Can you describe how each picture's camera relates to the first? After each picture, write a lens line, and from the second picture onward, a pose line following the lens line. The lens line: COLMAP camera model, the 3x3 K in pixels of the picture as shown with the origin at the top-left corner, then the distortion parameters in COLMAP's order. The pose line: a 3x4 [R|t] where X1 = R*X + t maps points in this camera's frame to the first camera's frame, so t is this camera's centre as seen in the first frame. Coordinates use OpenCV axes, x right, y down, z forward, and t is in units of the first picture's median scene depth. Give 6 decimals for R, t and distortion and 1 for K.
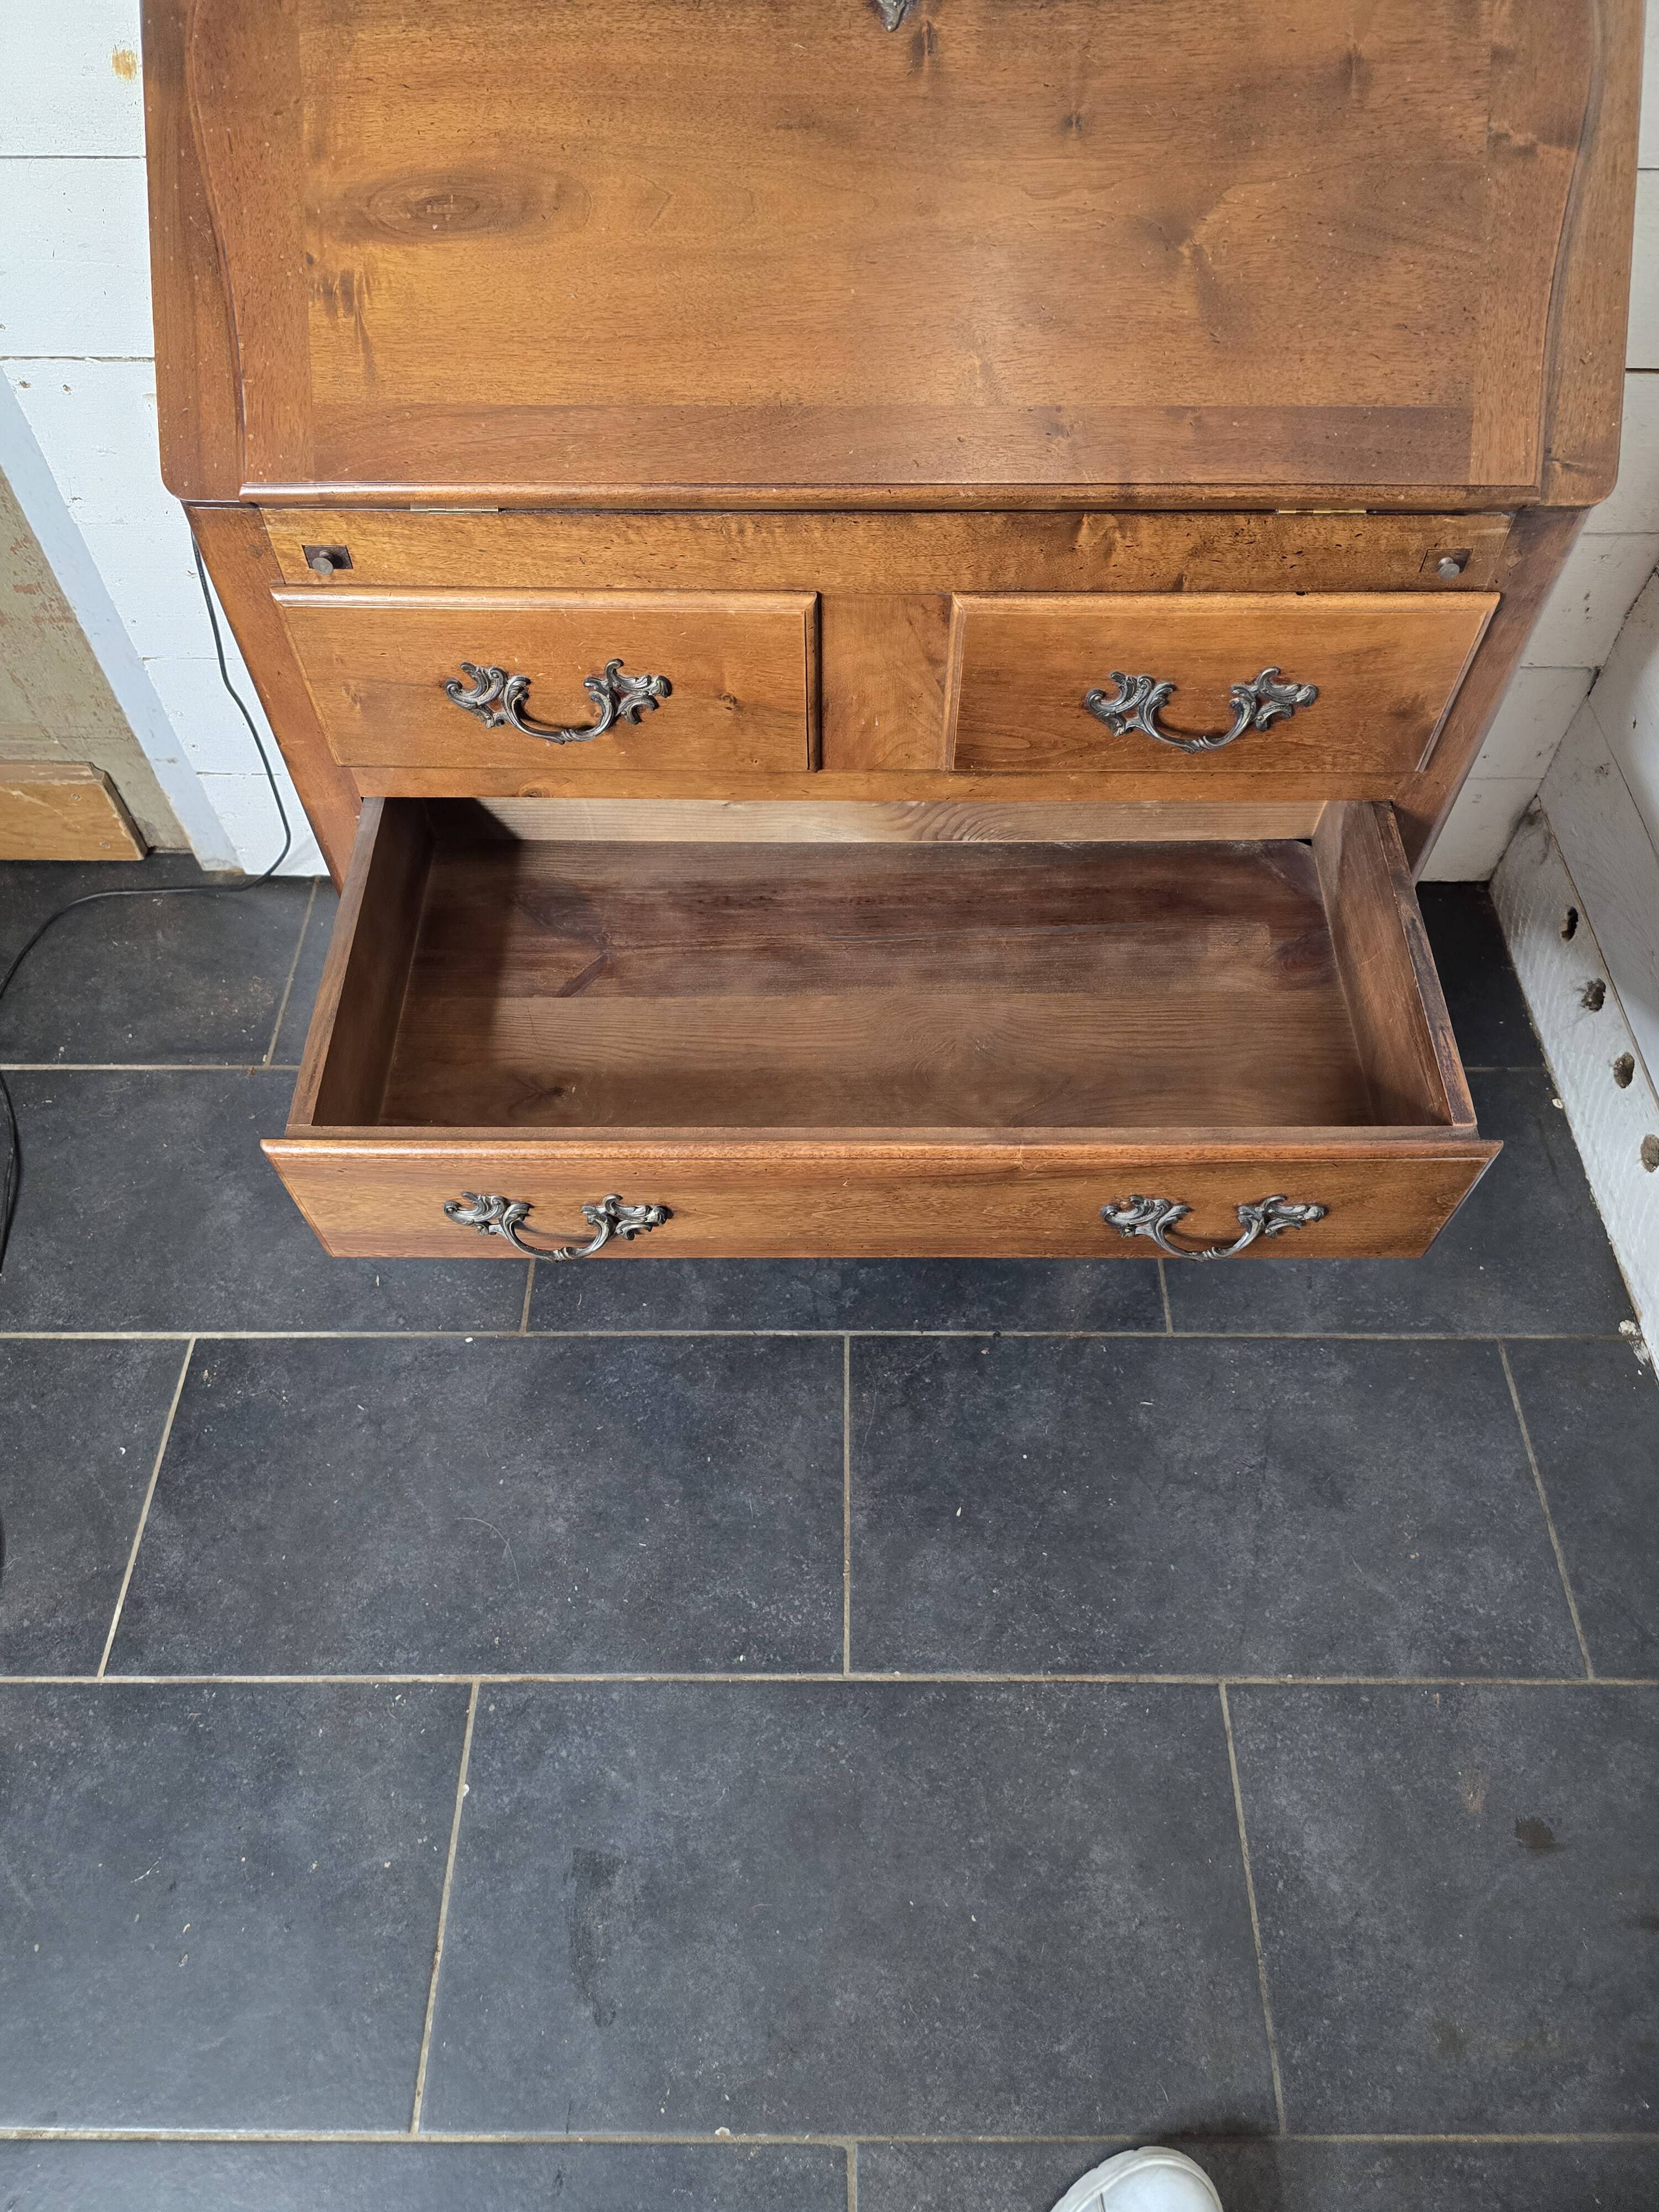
lens RADIAL K [[1485.5, 0, 843.5], [0, 1485.5, 1084.4], [0, 0, 1]] dist [0.070363, -0.077319]
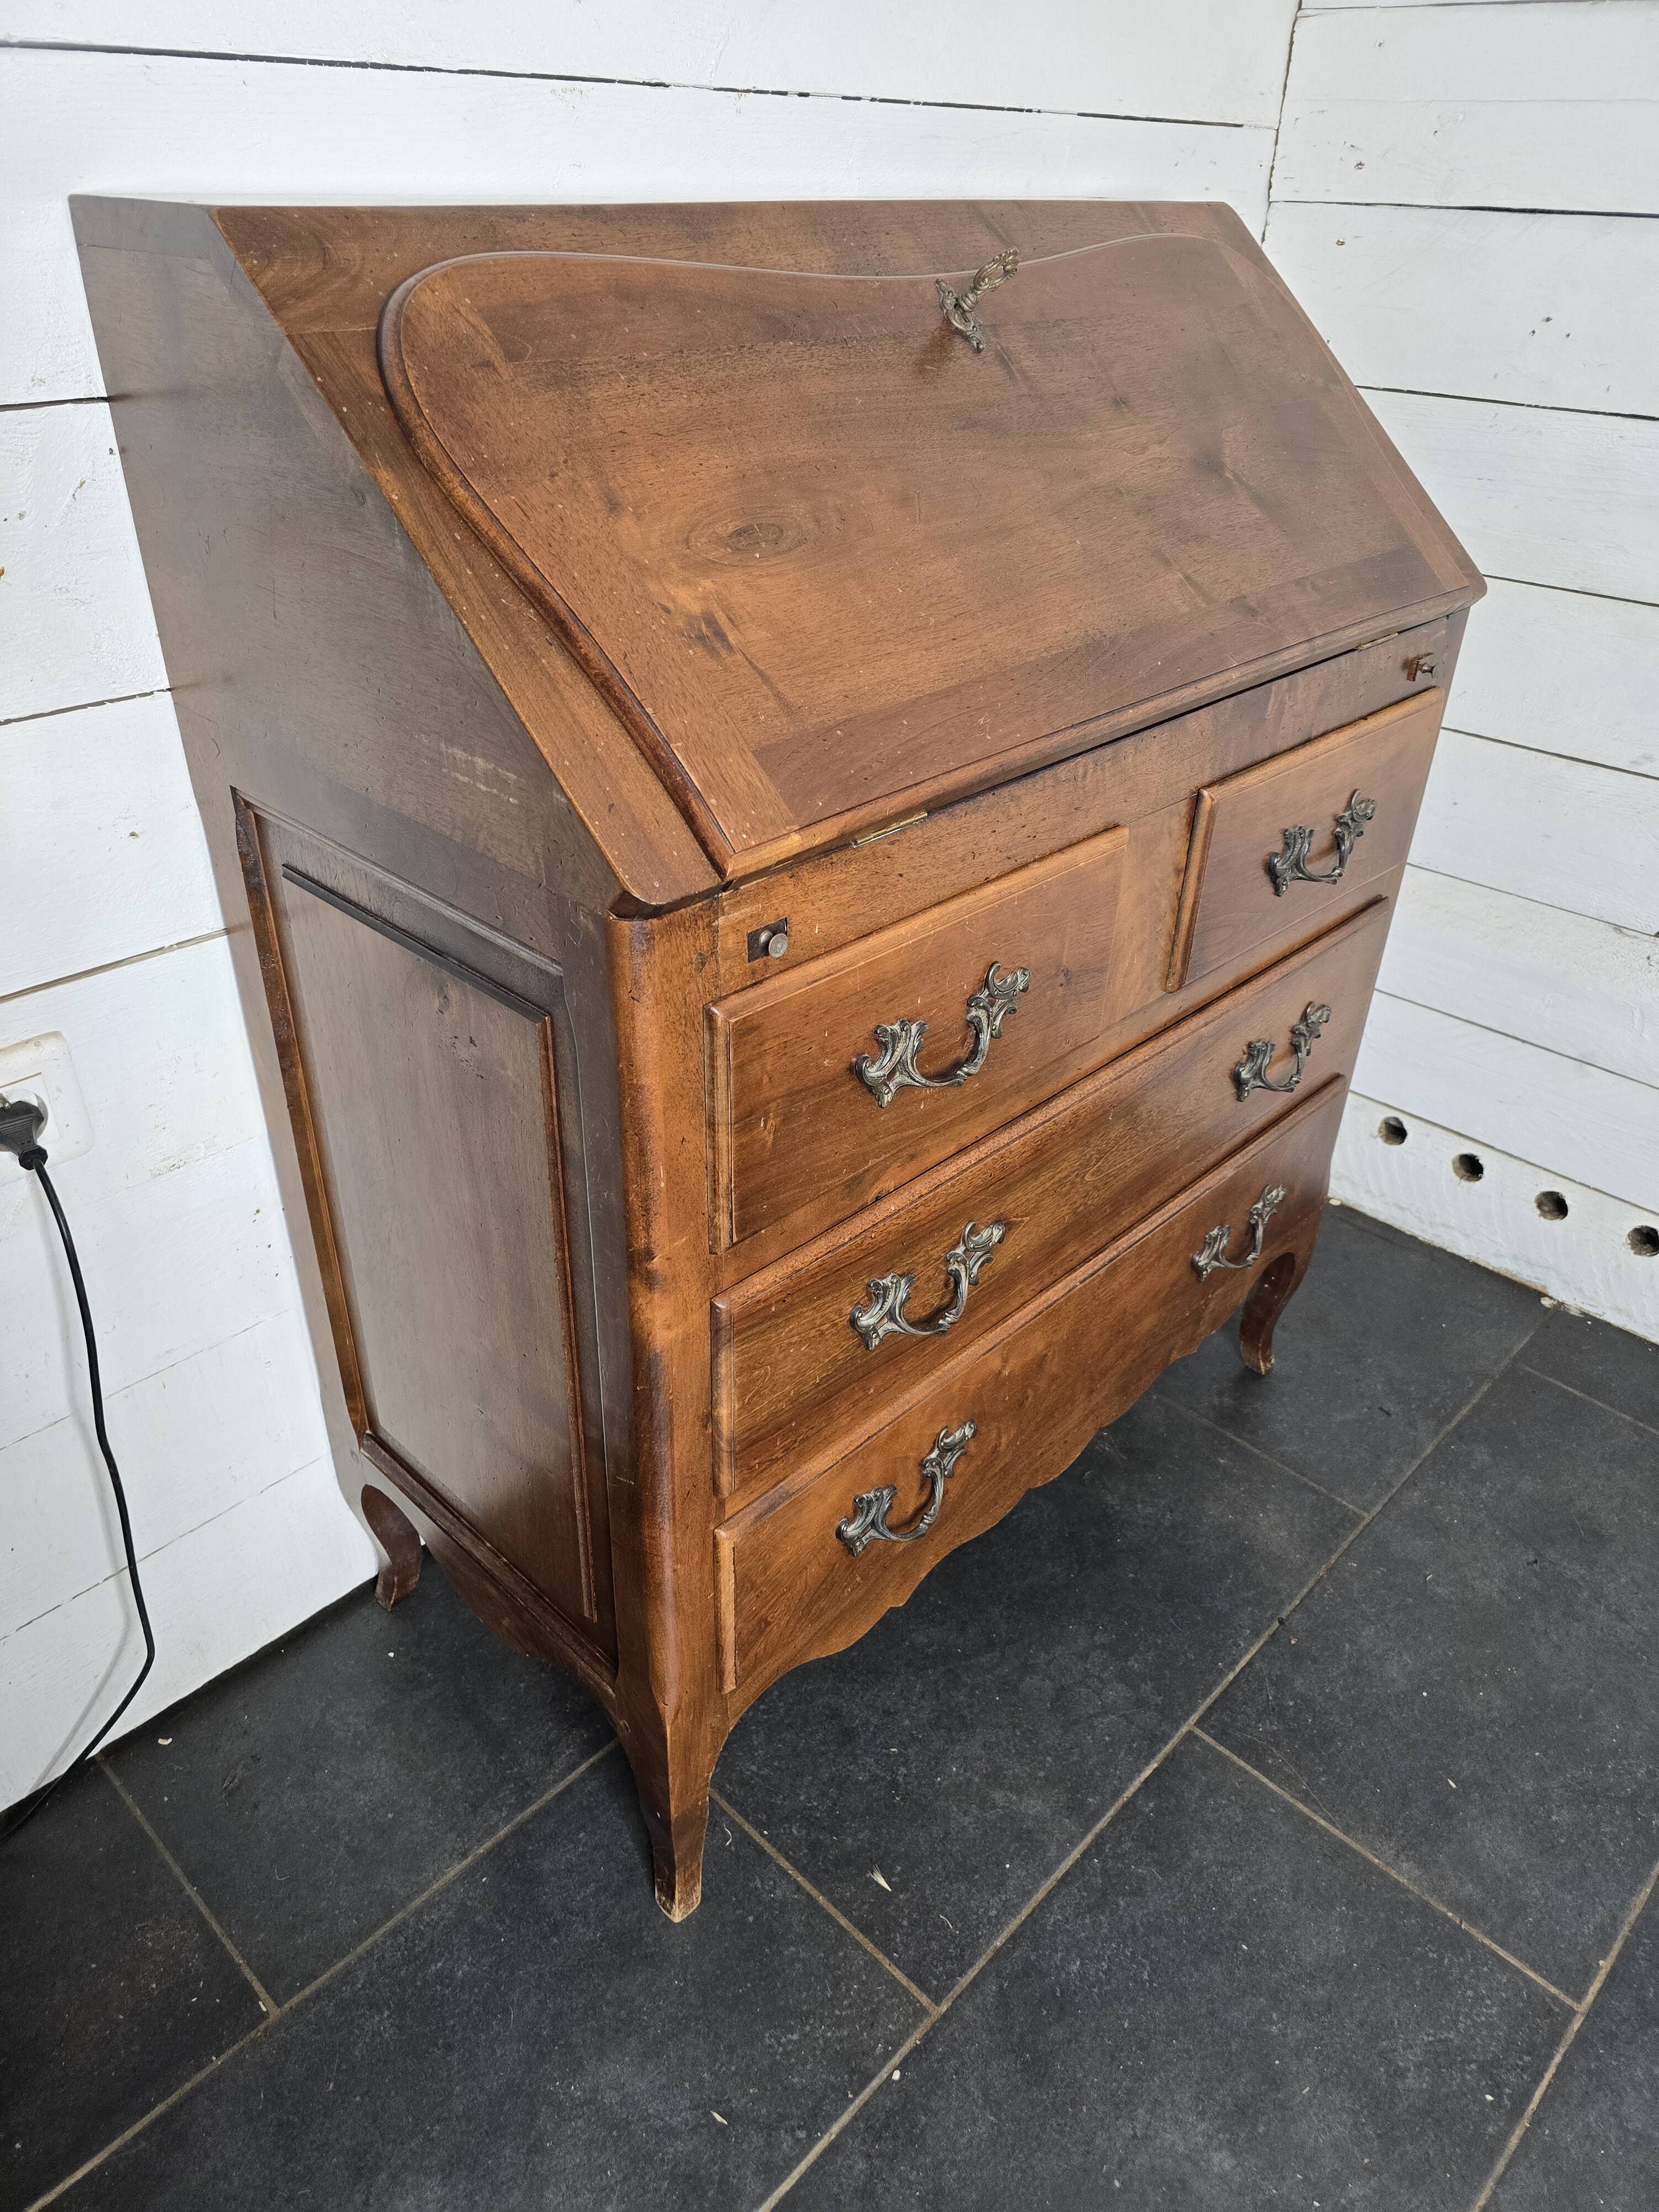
lens RADIAL K [[1493.2, 0, 824.0], [0, 1493.2, 1115.1], [0, 0, 1]] dist [0.048153, -0.047237]
pose [[0.695061, -0.374007, 0.614011, -0.588945], [0.577727, 0.798886, -0.167370, -0.091832], [-0.427928, 0.471063, 0.771348, 0.303383]]
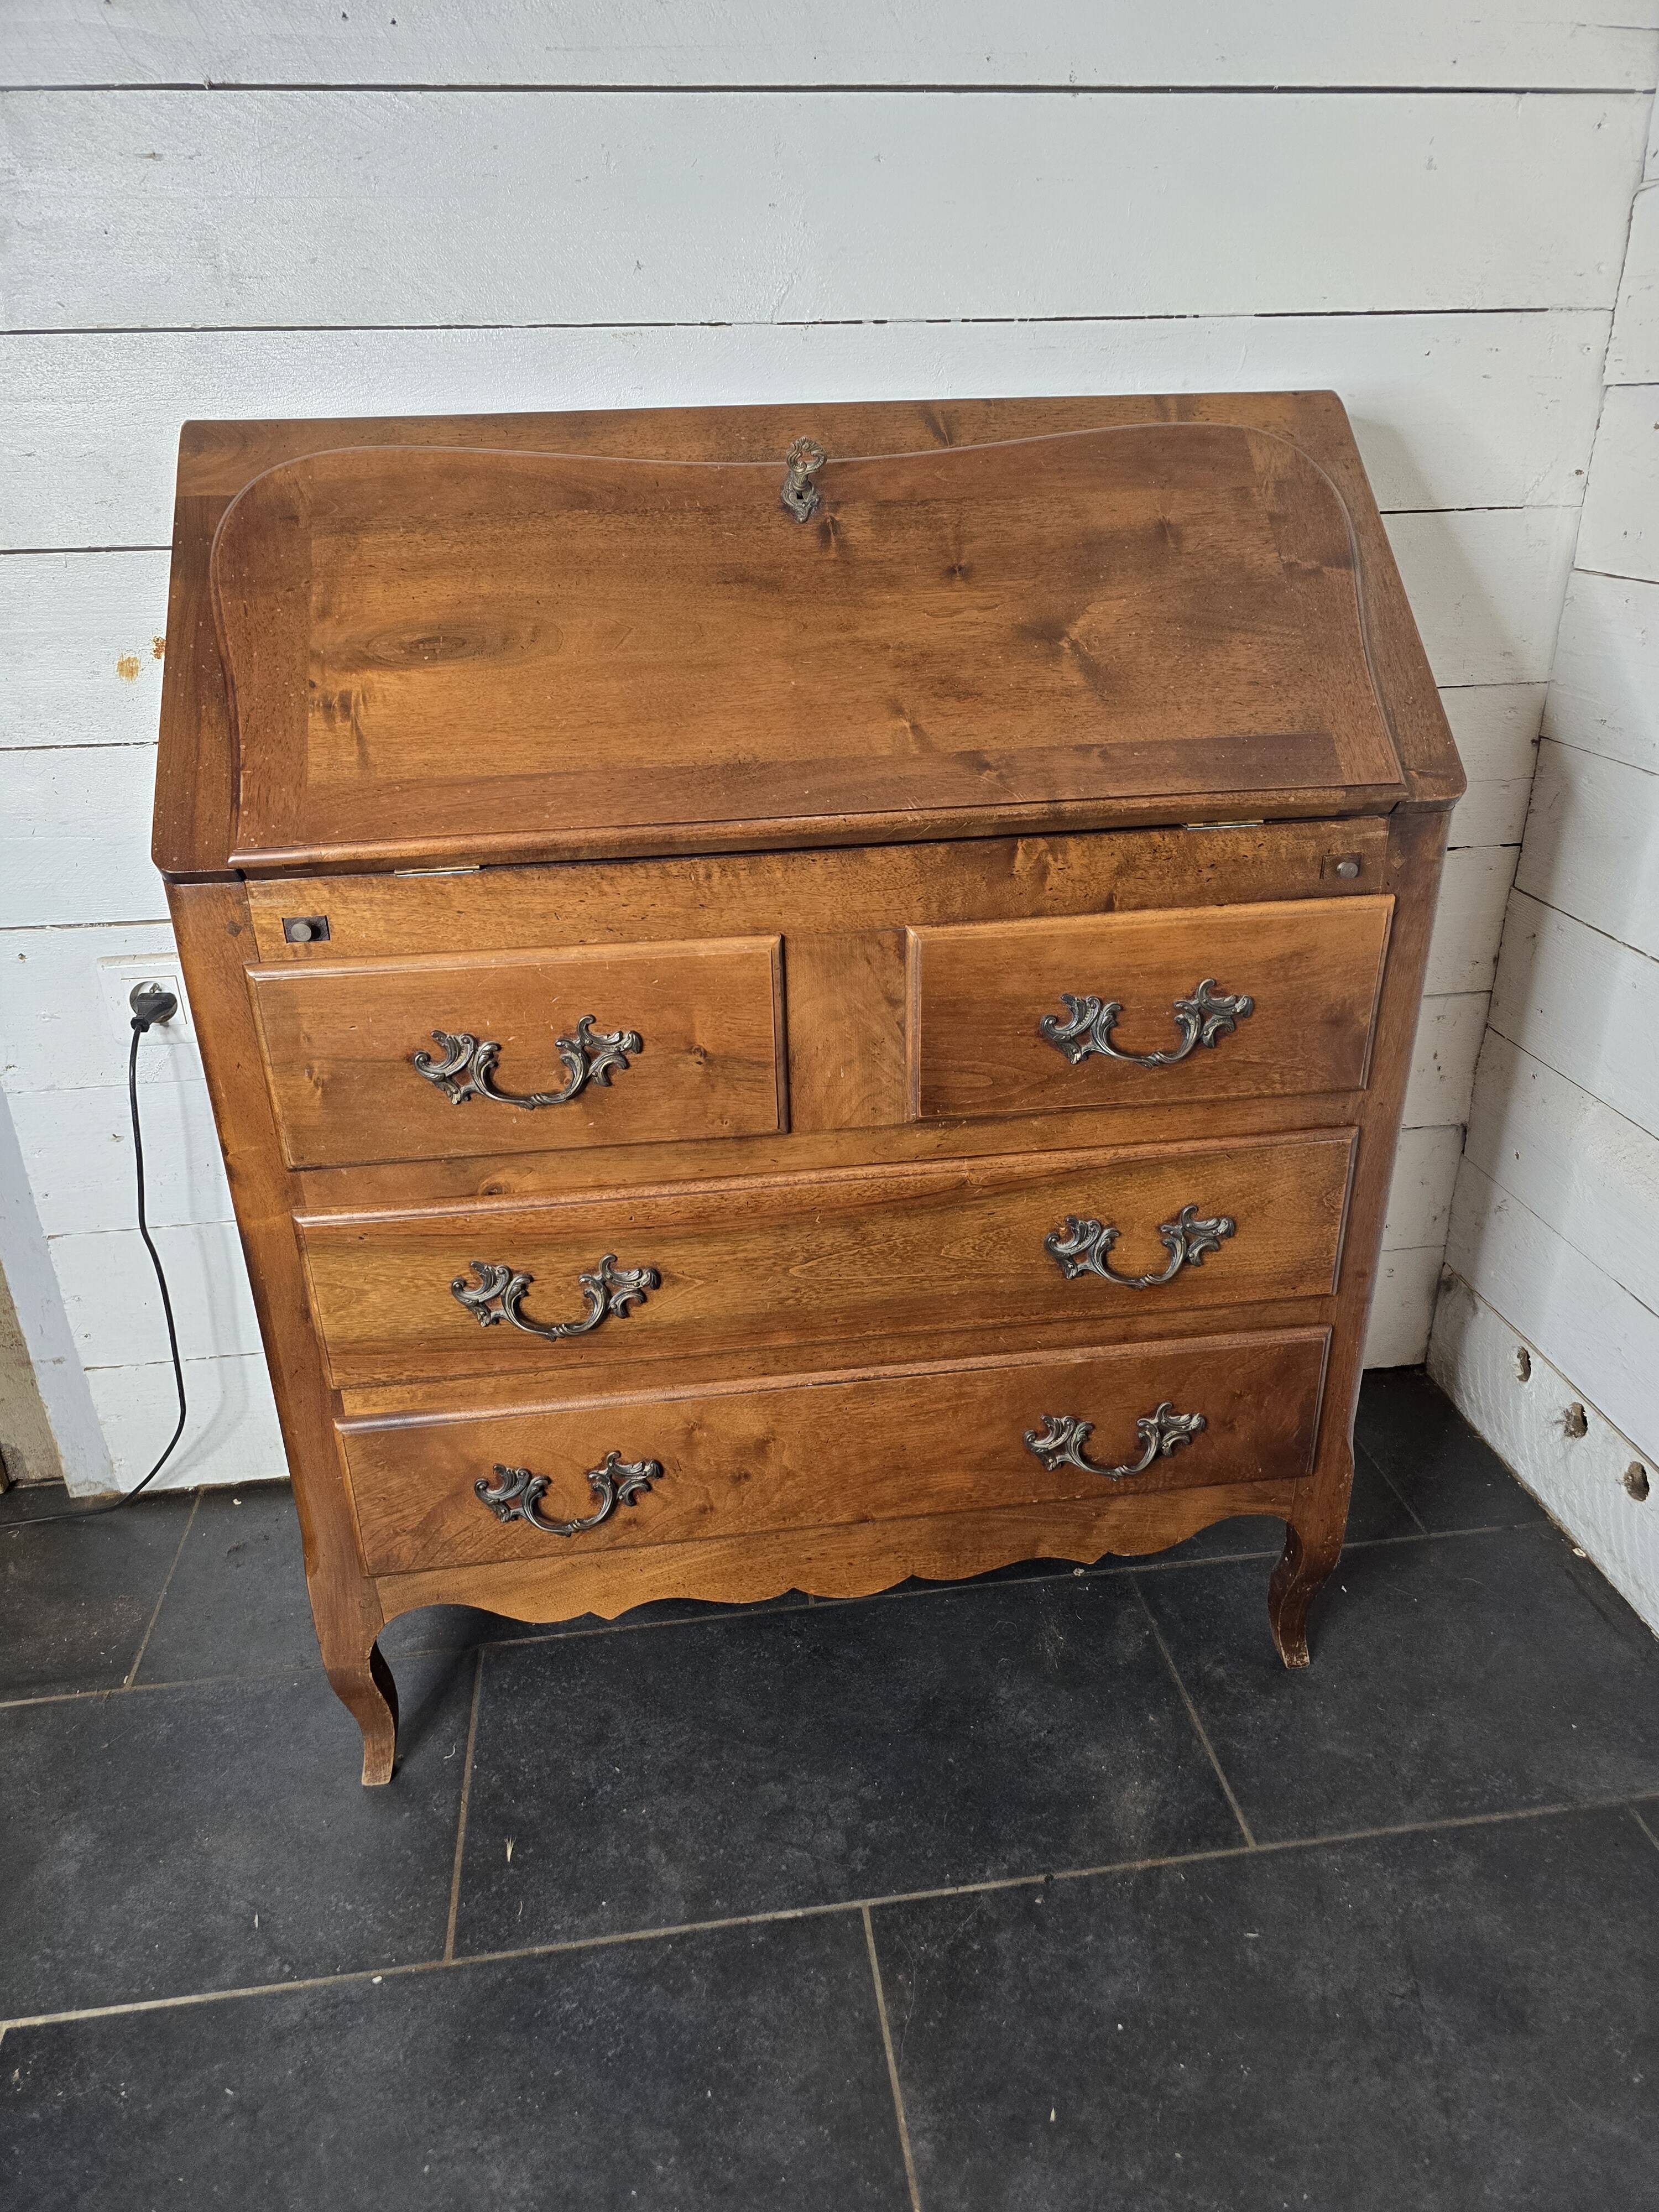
lens RADIAL K [[1486.8, 0, 833.0], [0, 1486.8, 1119.8], [0, 0, 1]] dist [0.056316, -0.050624]
pose [[0.990332, -0.080296, 0.113118, -0.079212], [0.125780, 0.863662, -0.488127, 0.217464], [-0.058501, 0.497636, 0.865411, 0.109965]]
